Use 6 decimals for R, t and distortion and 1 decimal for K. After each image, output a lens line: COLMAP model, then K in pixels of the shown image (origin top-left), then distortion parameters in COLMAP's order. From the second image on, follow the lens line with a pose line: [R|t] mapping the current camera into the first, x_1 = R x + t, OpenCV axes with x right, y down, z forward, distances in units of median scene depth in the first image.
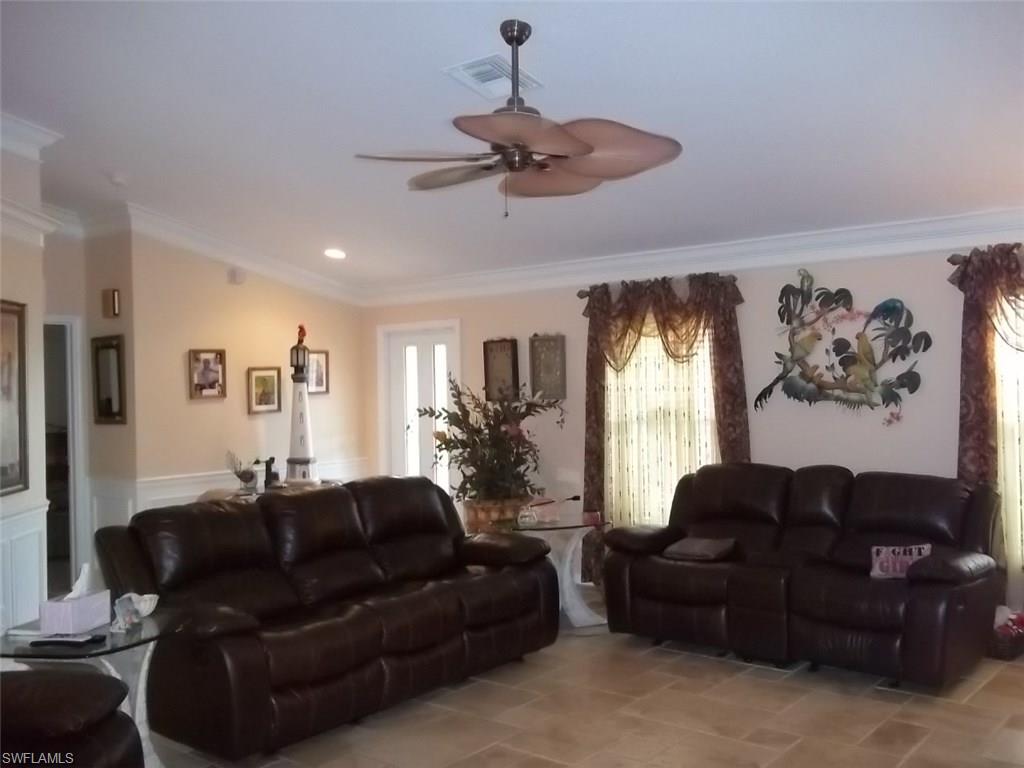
lens RADIAL K [[966.4, 0, 515.0], [0, 966.4, 381.2], [0, 0, 1]] dist [-0.005937, 0.000000]
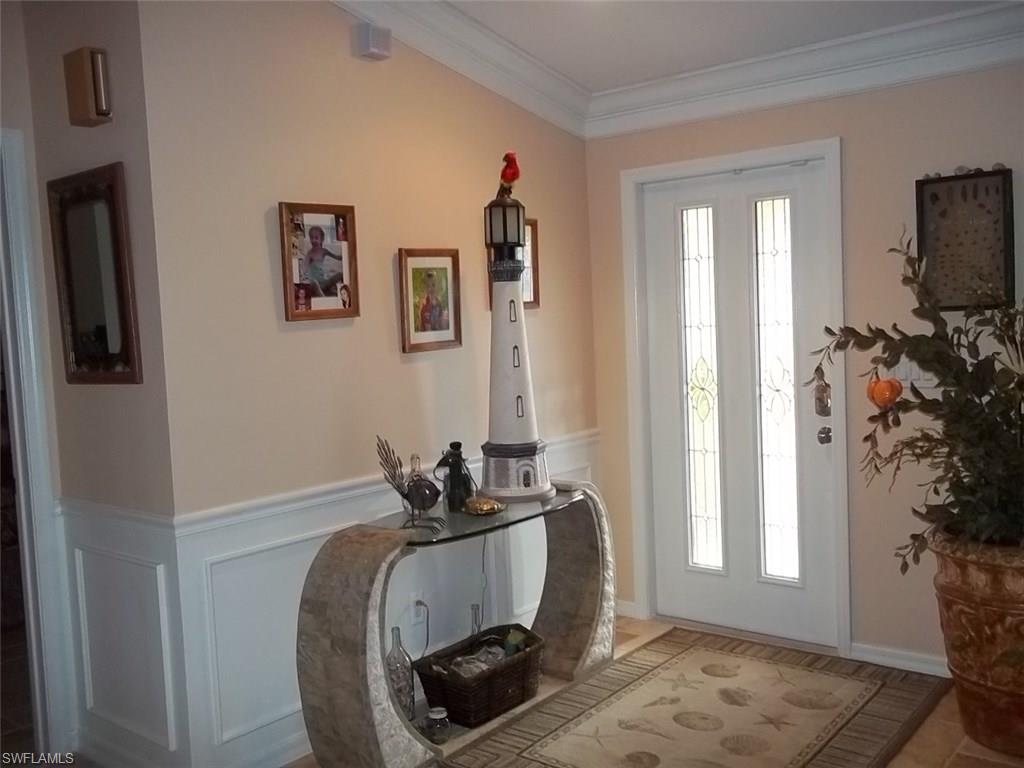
lens RADIAL K [[966.4, 0, 509.6], [0, 966.4, 387.8], [0, 0, 1]] dist [-0.005937, 0.000000]
pose [[0.999749, -0.021853, -0.005031, -0.223434], [0.022186, 0.996536, 0.080143, 0.015707], [0.003262, -0.080234, 0.996771, 0.541142]]
